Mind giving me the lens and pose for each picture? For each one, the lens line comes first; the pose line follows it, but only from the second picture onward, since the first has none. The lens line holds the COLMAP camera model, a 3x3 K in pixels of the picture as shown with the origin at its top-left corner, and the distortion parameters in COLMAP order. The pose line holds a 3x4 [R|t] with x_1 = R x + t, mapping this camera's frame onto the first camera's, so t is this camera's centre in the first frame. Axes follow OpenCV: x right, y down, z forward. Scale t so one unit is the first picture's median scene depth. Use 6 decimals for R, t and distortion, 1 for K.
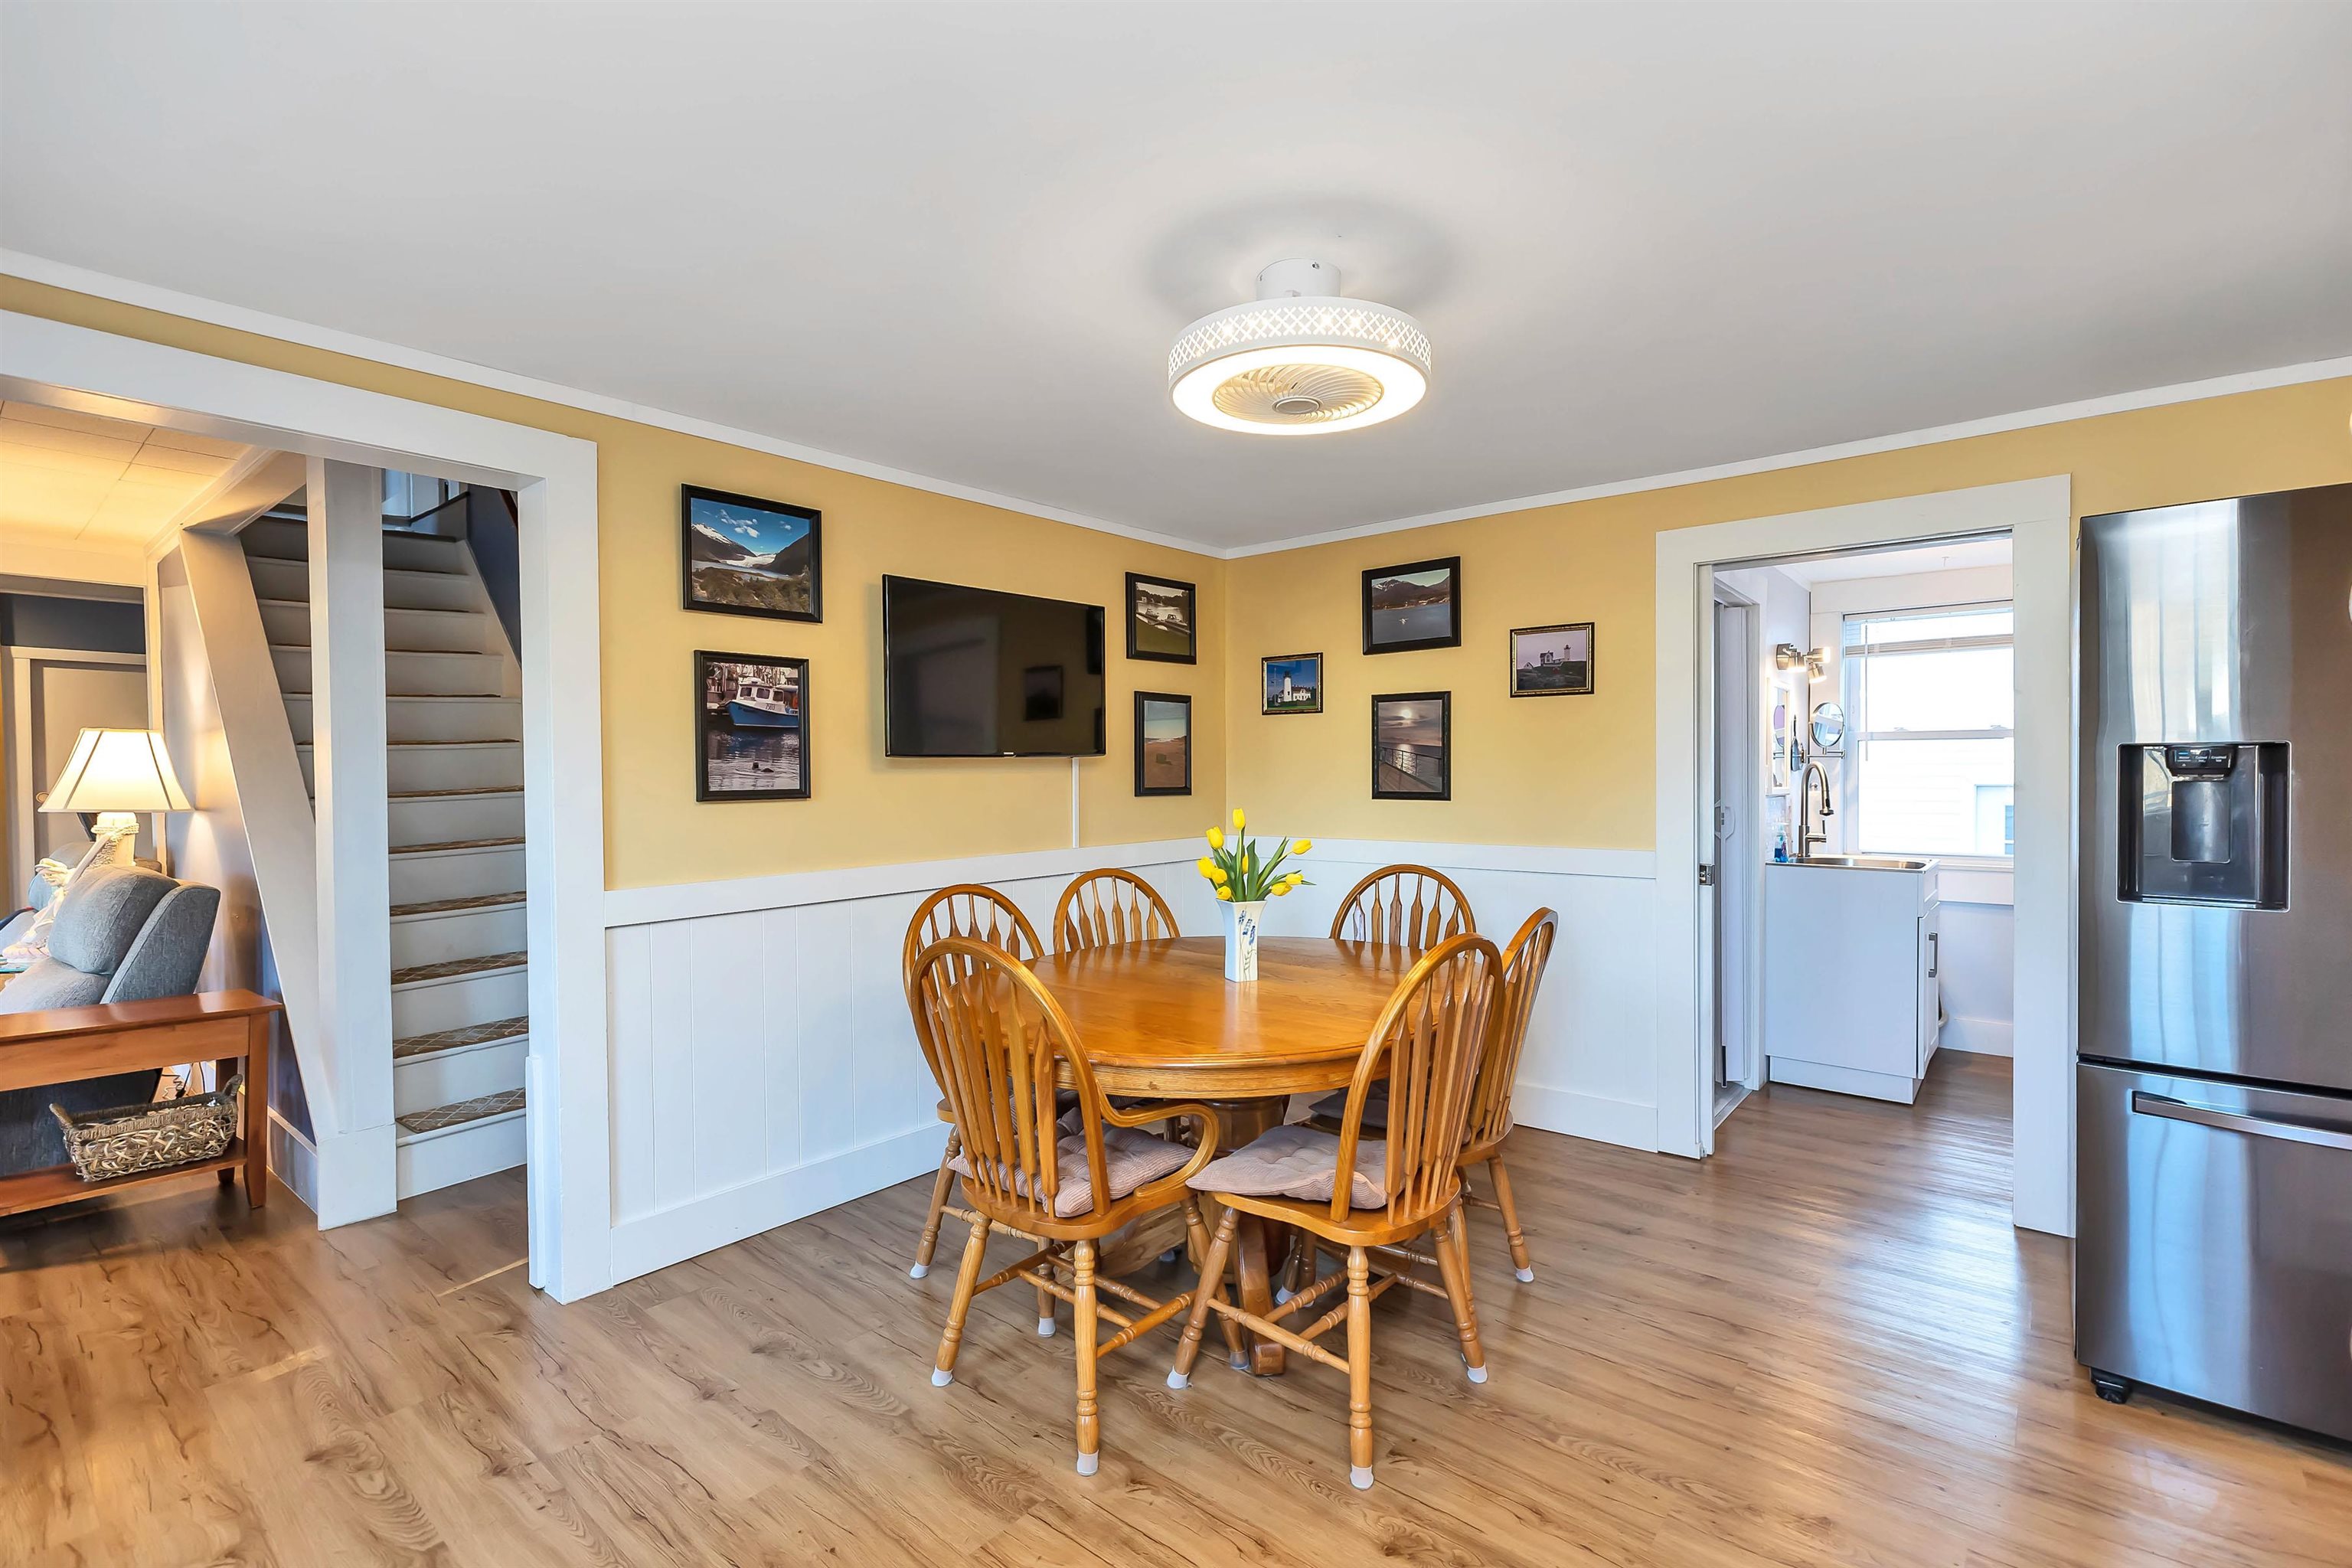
lens RADIAL K [[1049.6, 0, 1181.5], [0, 1049.6, 785.0], [0, 0, 1]] dist [0.003877, 0.000322]
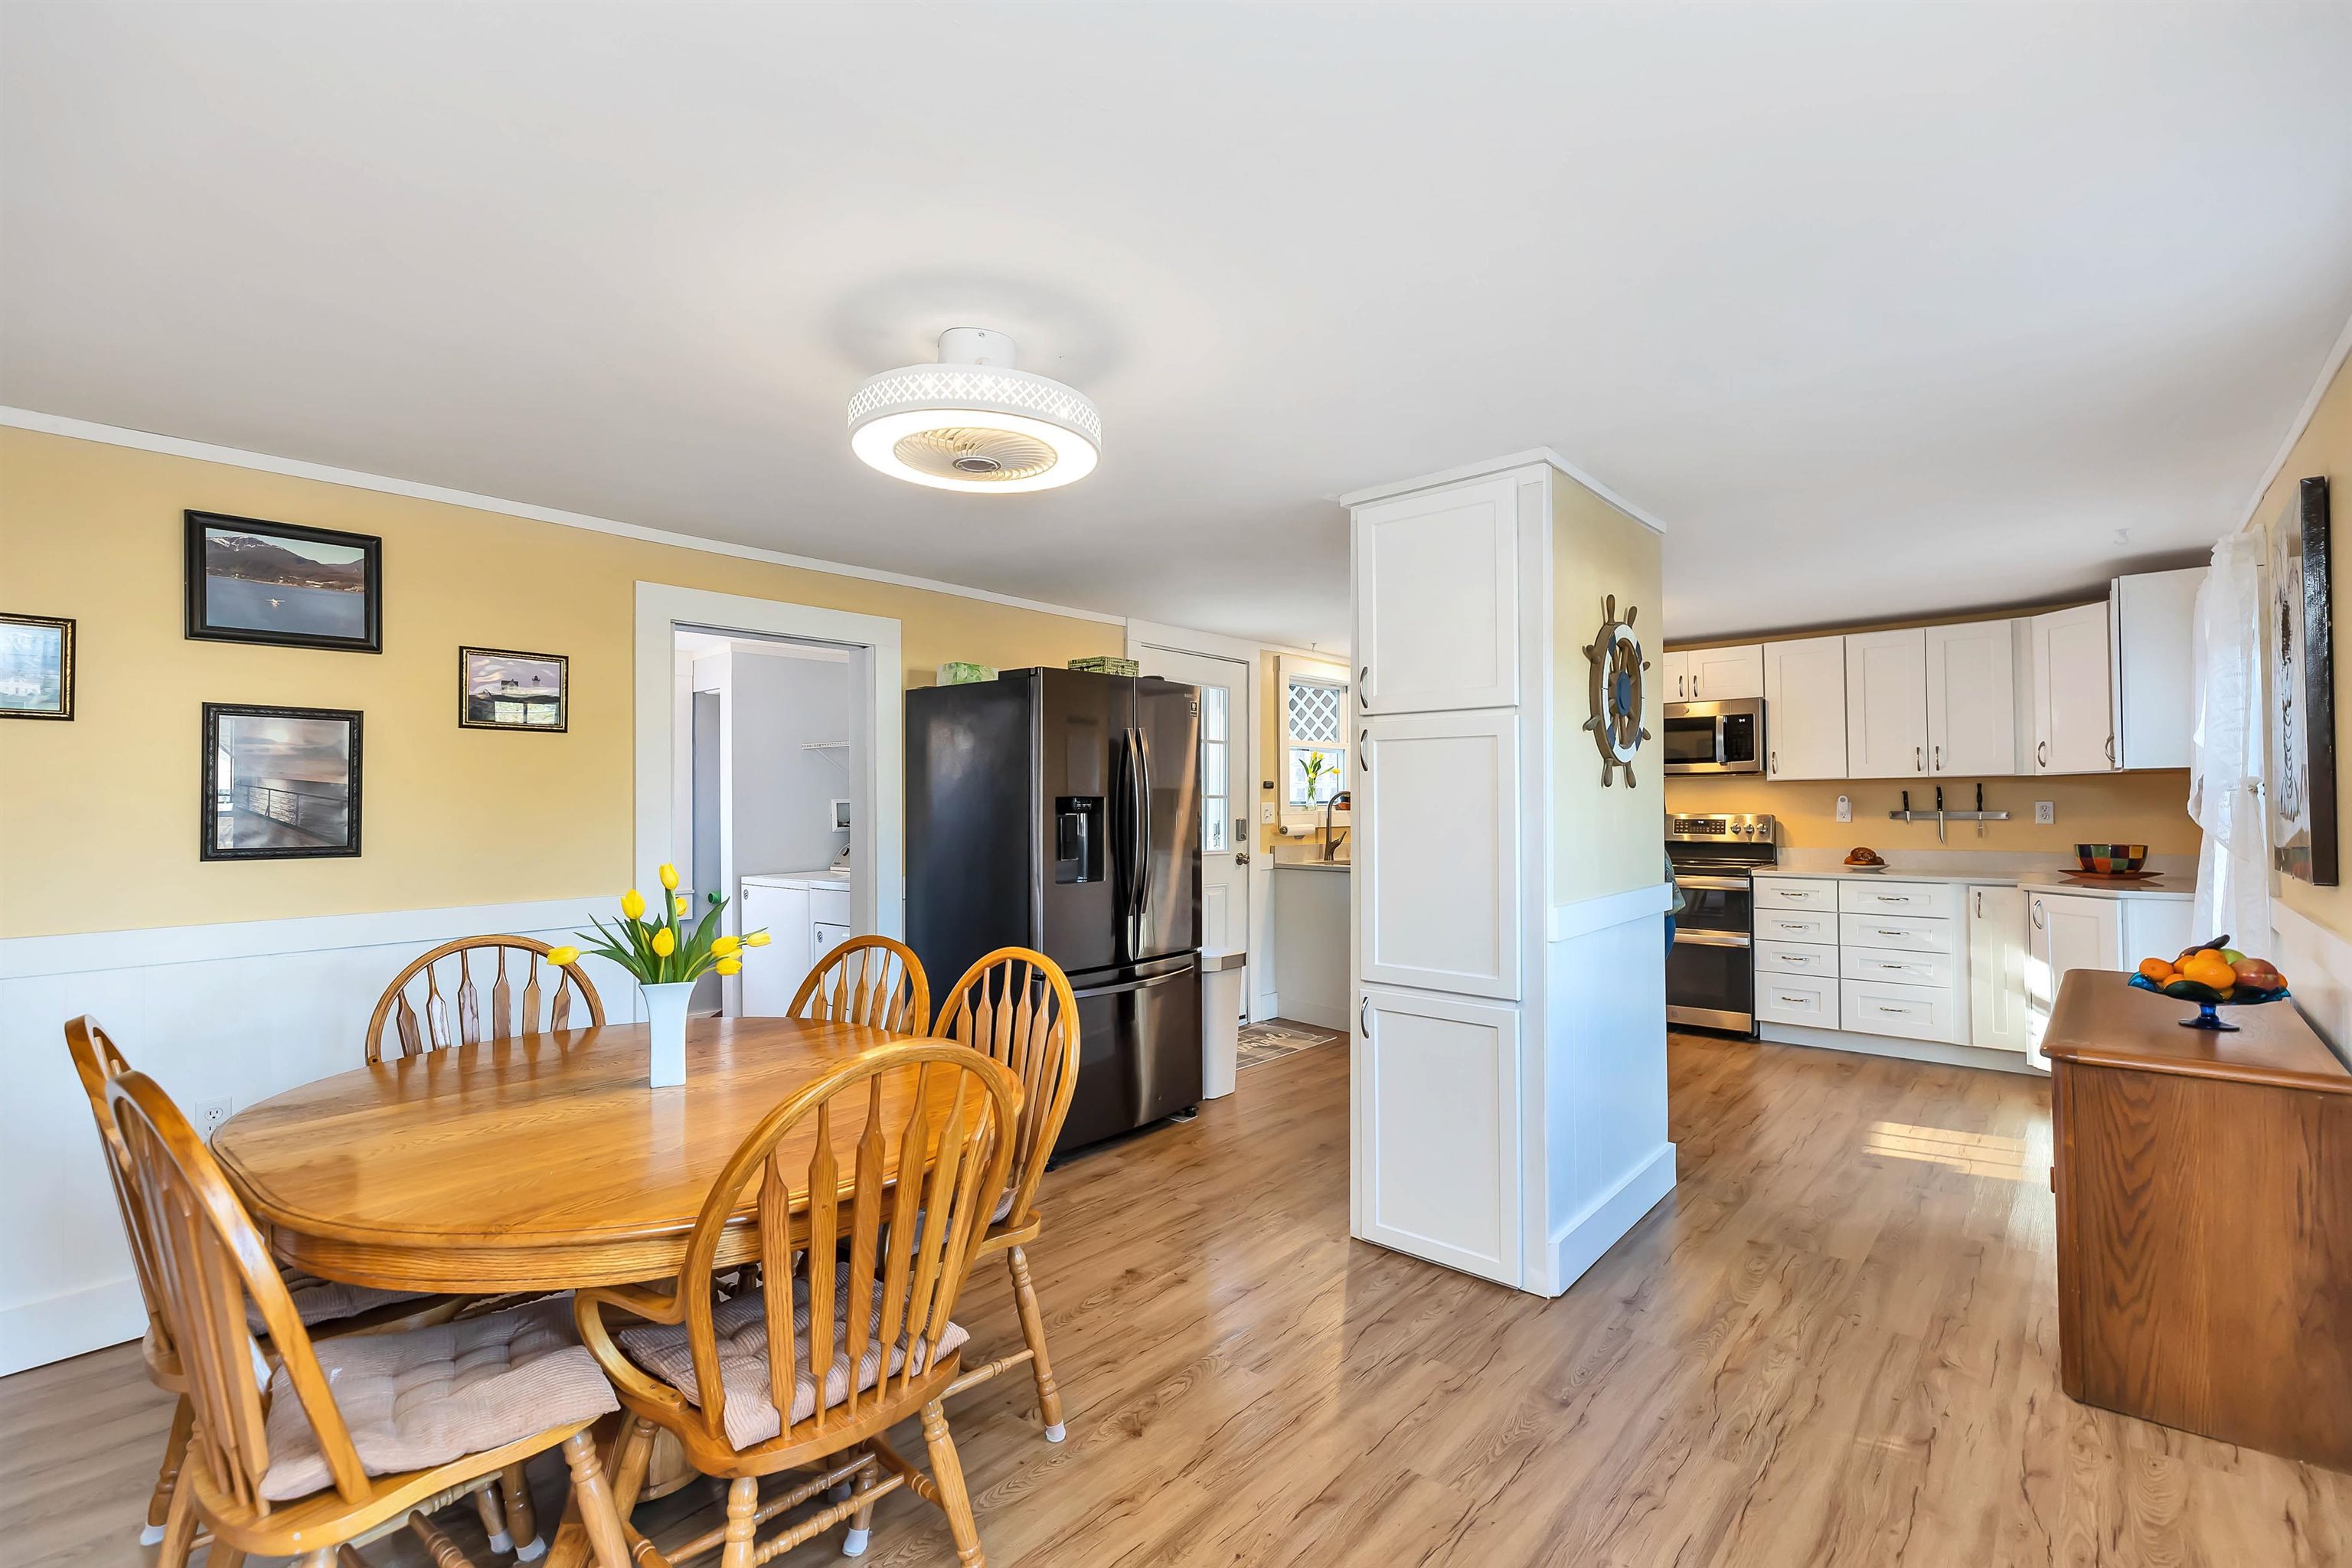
lens RADIAL K [[1049.6, 0, 1181.5], [0, 1049.6, 785.0], [0, 0, 1]] dist [0.003877, 0.000322]
pose [[0.027932, 0.023697, 0.999329, -0.476809], [0.023196, 0.999434, -0.024348, -0.005418], [-0.999341, 0.023861, 0.027366, 0.397961]]
